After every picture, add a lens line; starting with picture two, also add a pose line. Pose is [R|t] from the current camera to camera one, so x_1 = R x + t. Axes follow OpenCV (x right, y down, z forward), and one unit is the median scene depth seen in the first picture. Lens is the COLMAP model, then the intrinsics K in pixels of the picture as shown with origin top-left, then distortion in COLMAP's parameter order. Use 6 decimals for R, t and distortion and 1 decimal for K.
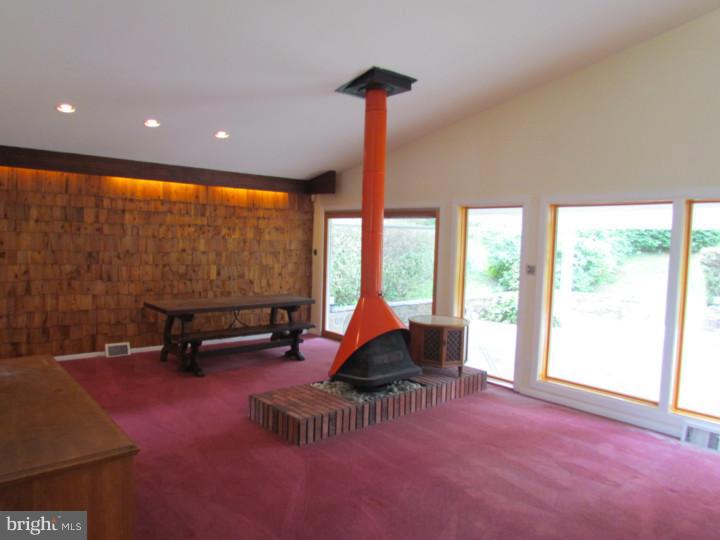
lens RADIAL K [[516.9, 0, 357.0], [0, 516.9, 269.3], [0, 0, 1]] dist [-0.012131, 0.007658]
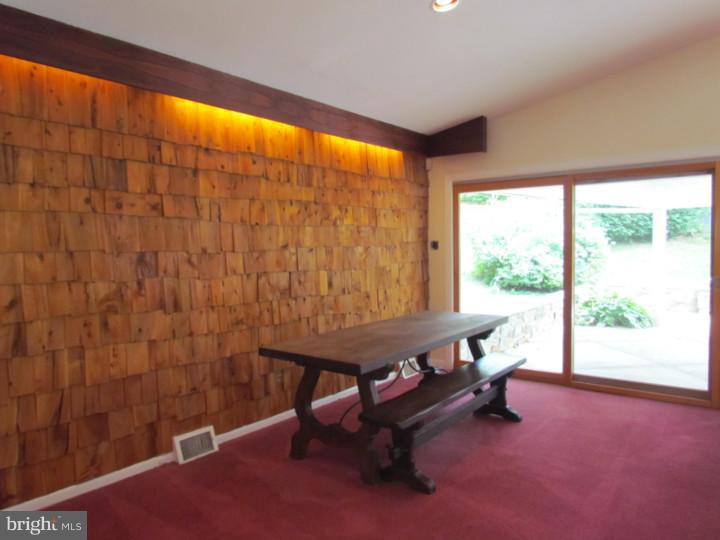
lens RADIAL K [[516.9, 0, 363.2], [0, 516.9, 269.6], [0, 0, 1]] dist [-0.012131, 0.007658]
pose [[0.975418, -0.055057, 0.213376, -0.386582], [0.058180, 0.998271, -0.008381, -0.001817], [-0.212545, 0.020590, 0.976934, 0.446155]]
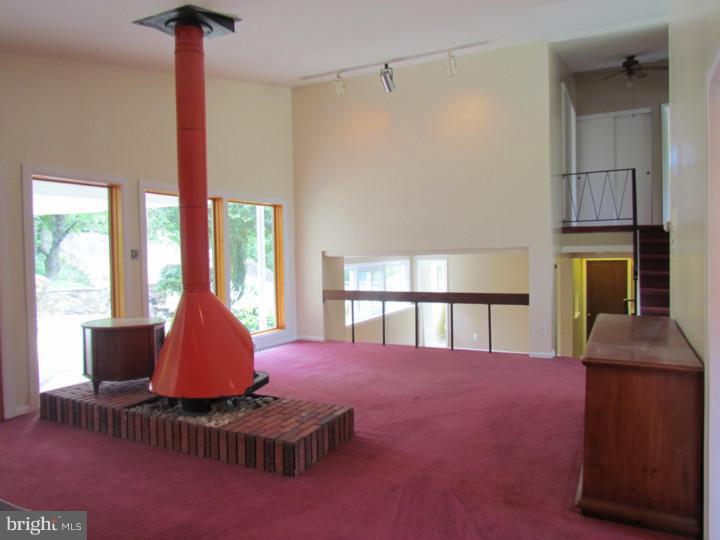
lens RADIAL K [[516.9, 0, 358.6], [0, 516.9, 267.7], [0, 0, 1]] dist [-0.012131, 0.007658]
pose [[-0.387449, -0.049479, 0.920562, -1.017018], [0.059574, 0.995128, 0.078560, -0.034815], [-0.919964, 0.085280, -0.382613, 1.399456]]
